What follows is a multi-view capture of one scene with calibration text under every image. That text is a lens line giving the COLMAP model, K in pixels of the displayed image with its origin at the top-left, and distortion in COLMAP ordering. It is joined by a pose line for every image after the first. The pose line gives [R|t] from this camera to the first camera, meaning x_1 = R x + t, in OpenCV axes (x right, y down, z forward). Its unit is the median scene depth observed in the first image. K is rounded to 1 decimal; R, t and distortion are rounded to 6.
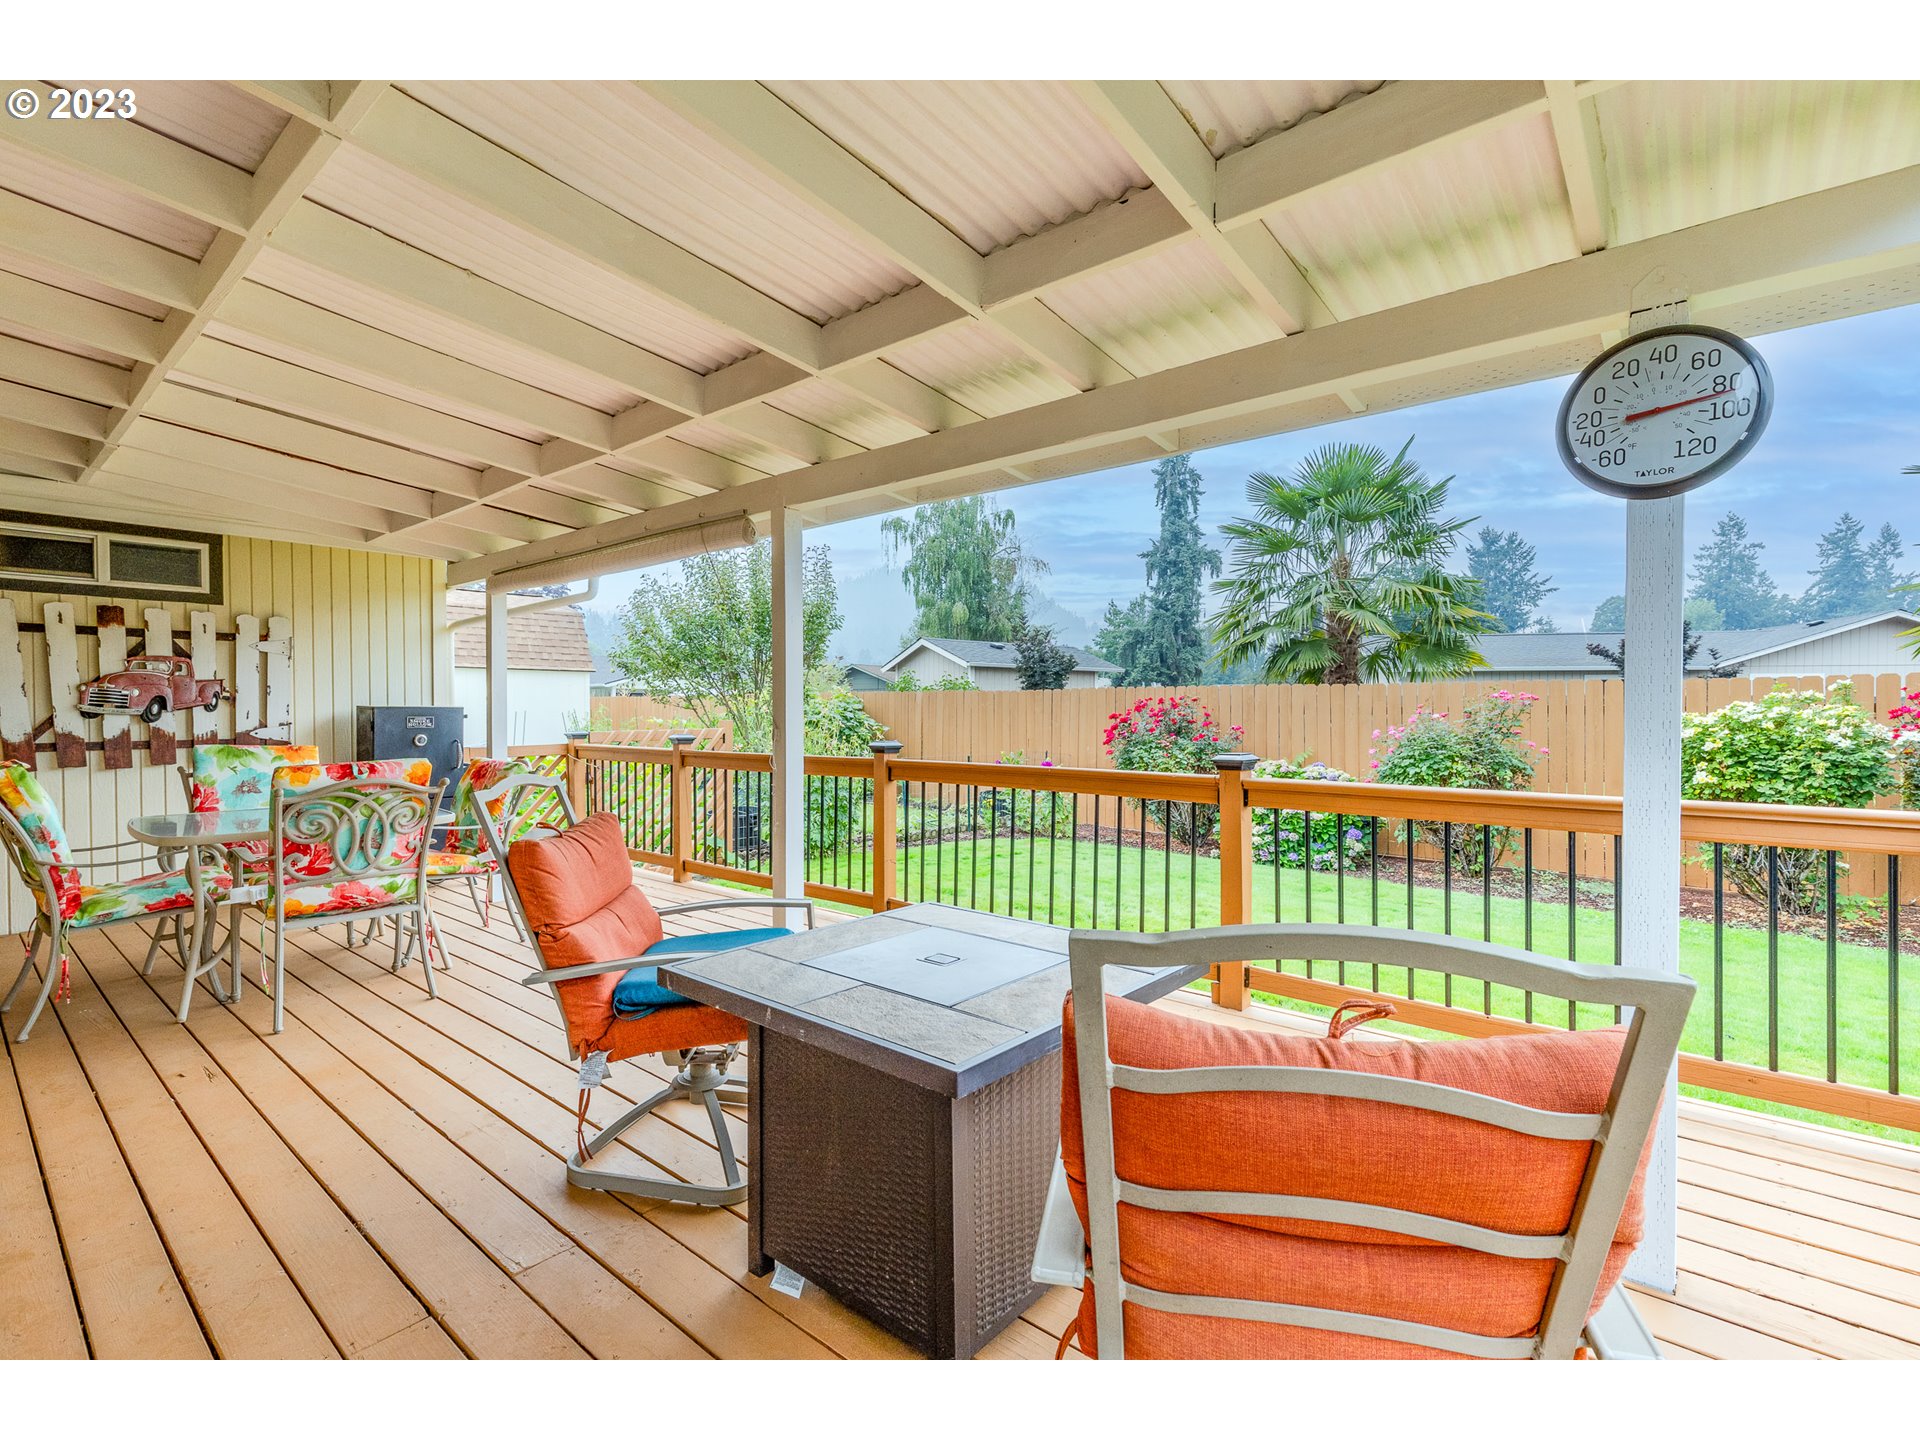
lens RADIAL K [[877.0, 0, 978.0], [0, 877.0, 701.0], [0, 0, 1]] dist [0.007941, -0.000601]
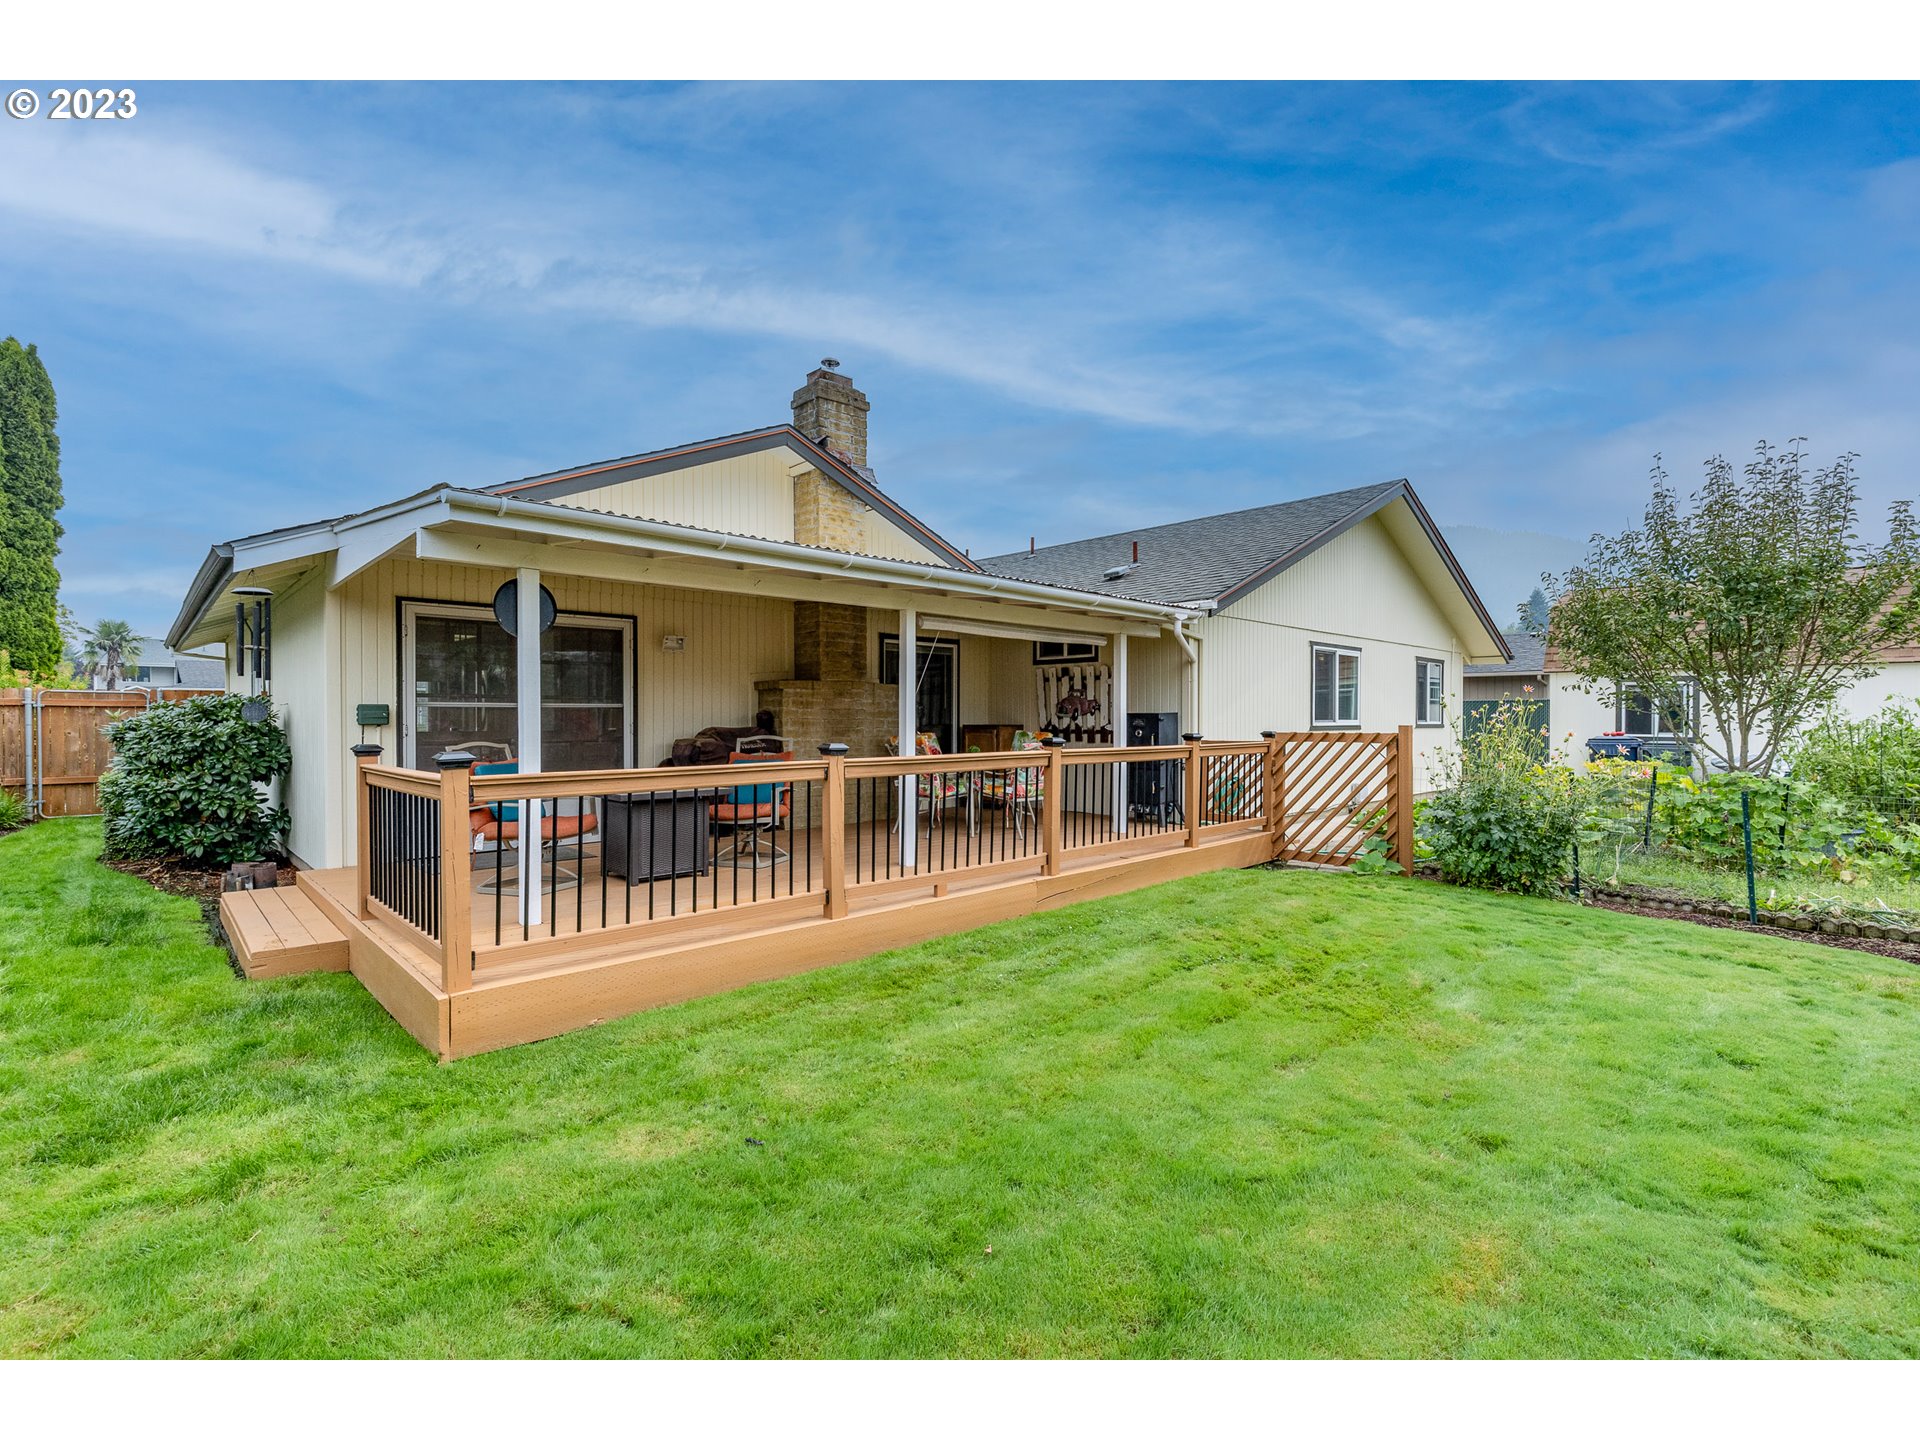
lens RADIAL K [[877.0, 0, 978.0], [0, 877.0, 701.0], [0, 0, 1]] dist [0.007941, -0.000601]
pose [[-0.097536, -0.015316, -0.995114, 0.608920], [0.008001, 0.999837, -0.016173, 0.004595], [0.995200, -0.009539, -0.097398, 0.501324]]
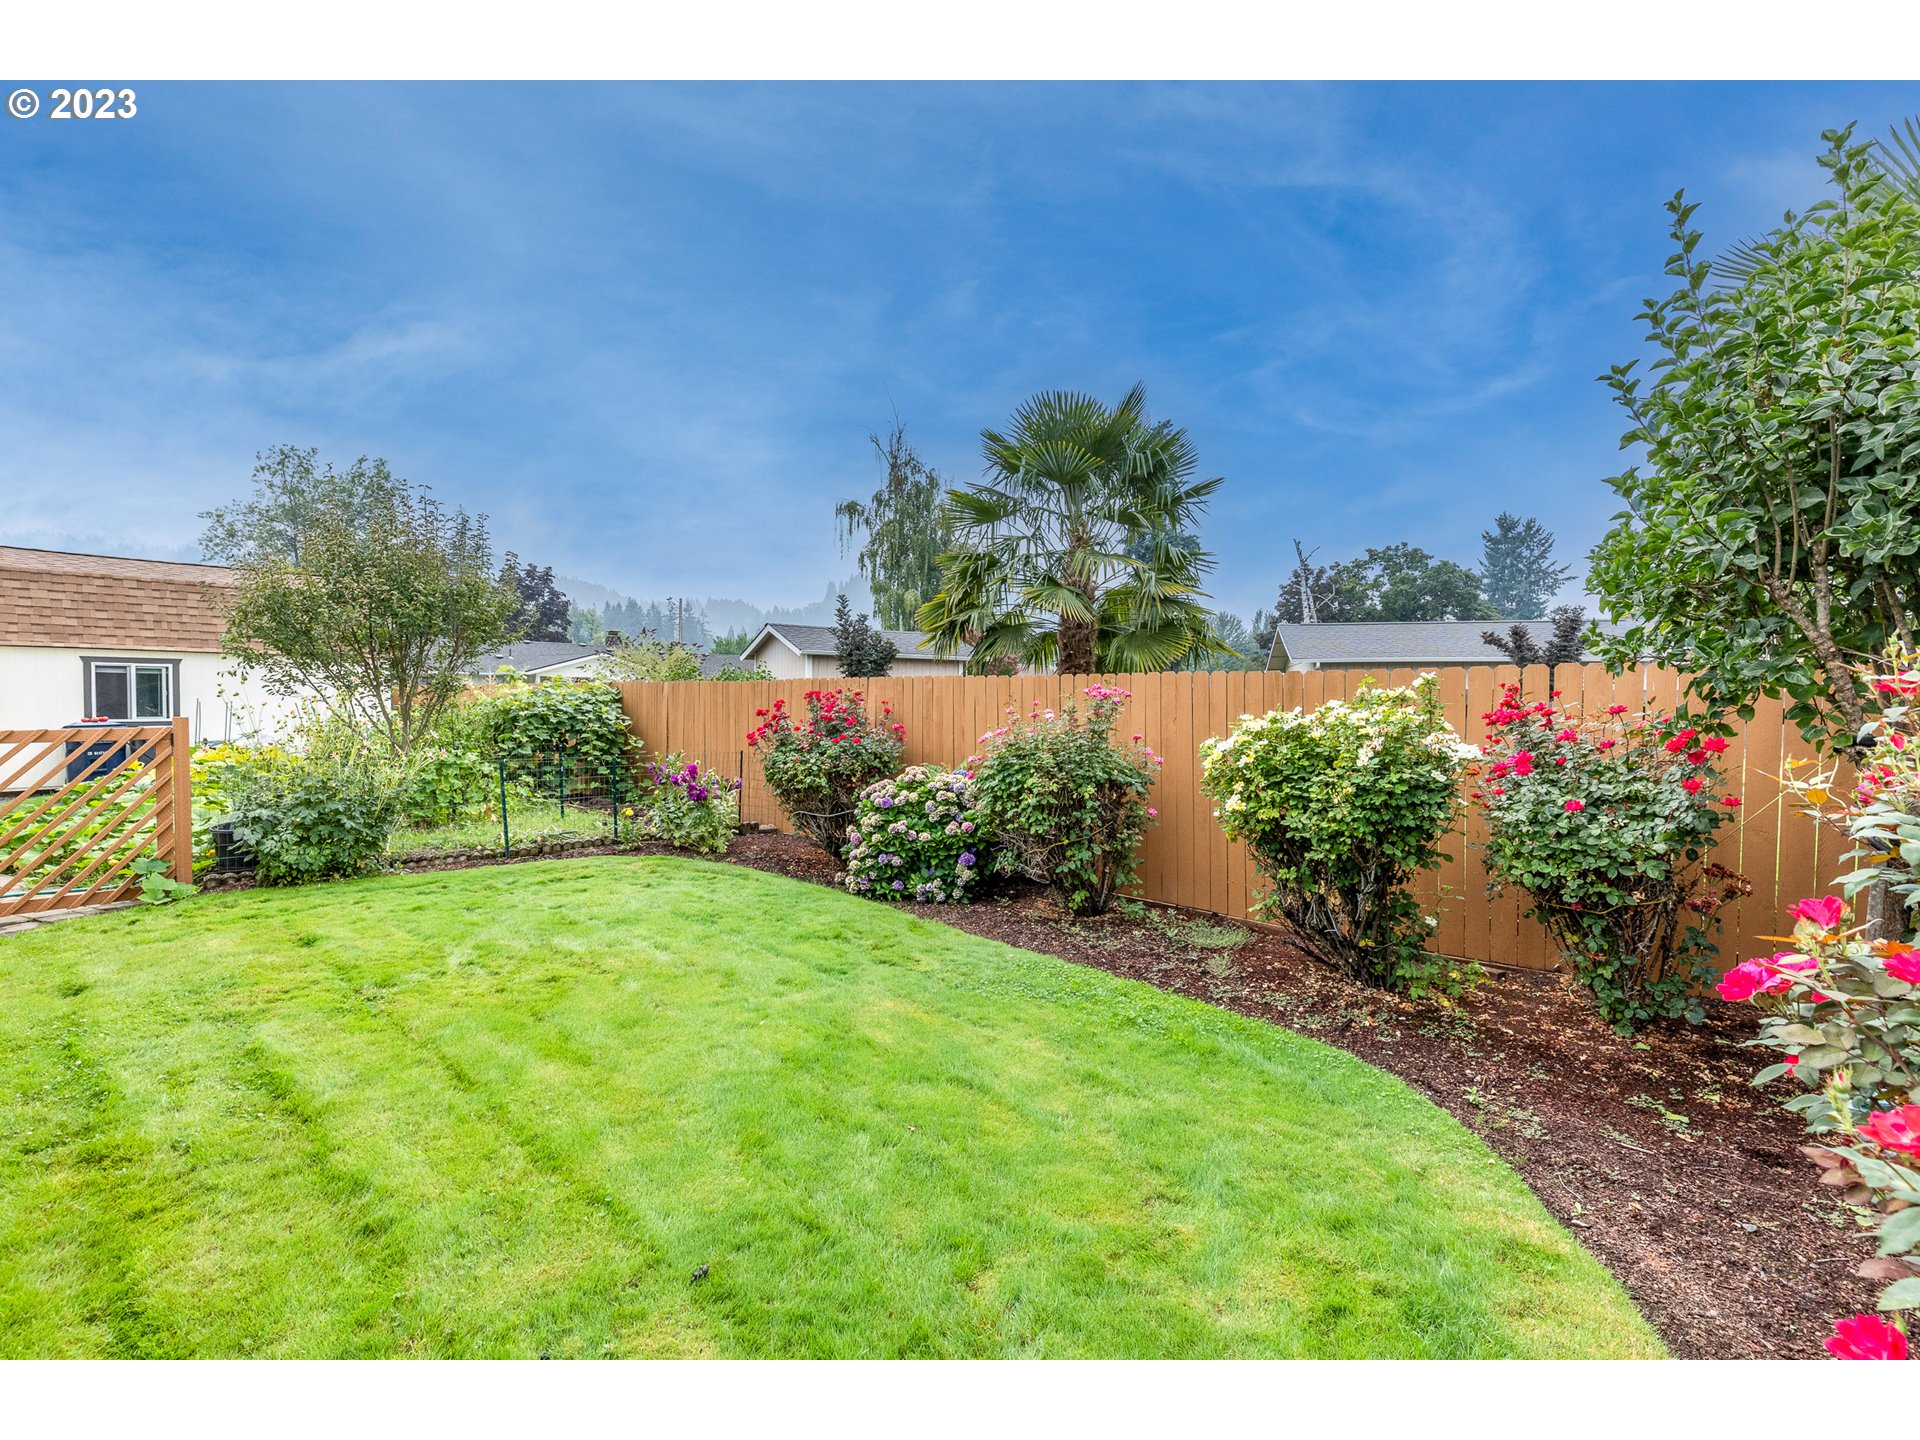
lens RADIAL K [[877.0, 0, 978.0], [0, 877.0, 701.0], [0, 0, 1]] dist [0.007941, -0.000601]
pose [[0.999697, 0.004727, -0.024168, 0.387321], [-0.004411, 0.999904, 0.013120, -0.005786], [0.024227, -0.013009, 0.999622, 0.153930]]
